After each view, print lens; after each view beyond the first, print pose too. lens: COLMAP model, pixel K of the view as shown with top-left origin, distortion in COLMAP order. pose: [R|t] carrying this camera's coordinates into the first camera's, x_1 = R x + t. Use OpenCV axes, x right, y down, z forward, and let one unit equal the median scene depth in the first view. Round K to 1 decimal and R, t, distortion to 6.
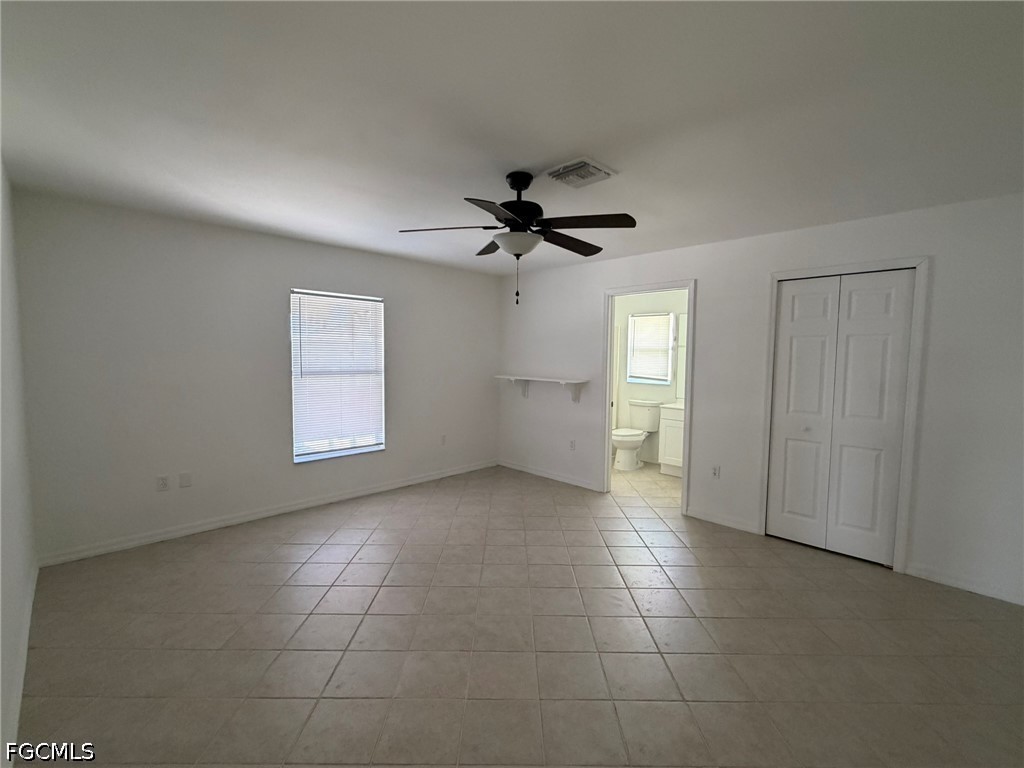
lens RADIAL K [[452.3, 0, 509.7], [0, 452.3, 383.4], [0, 0, 1]] dist [-0.000074, -0.000218]
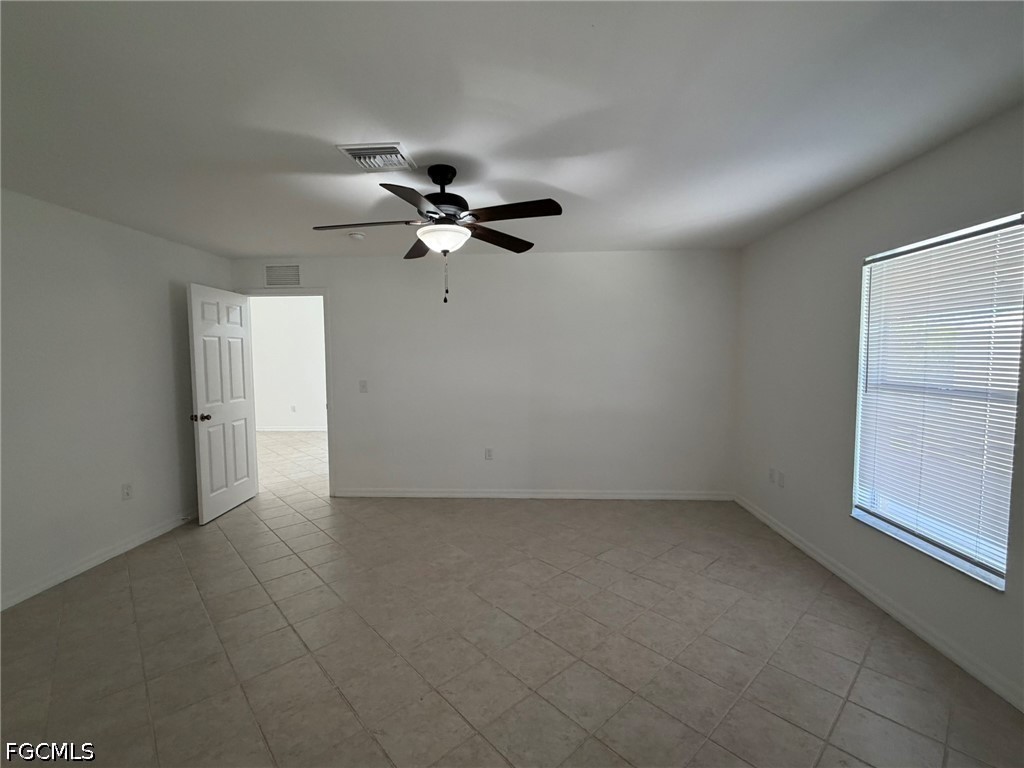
lens RADIAL K [[452.3, 0, 512.7], [0, 452.3, 382.8], [0, 0, 1]] dist [-0.000074, -0.000218]
pose [[-0.736986, 0.034591, -0.675022, 0.397534], [-0.046028, 0.993803, 0.101180, -0.076340], [0.674339, 0.105638, -0.730827, 1.274337]]
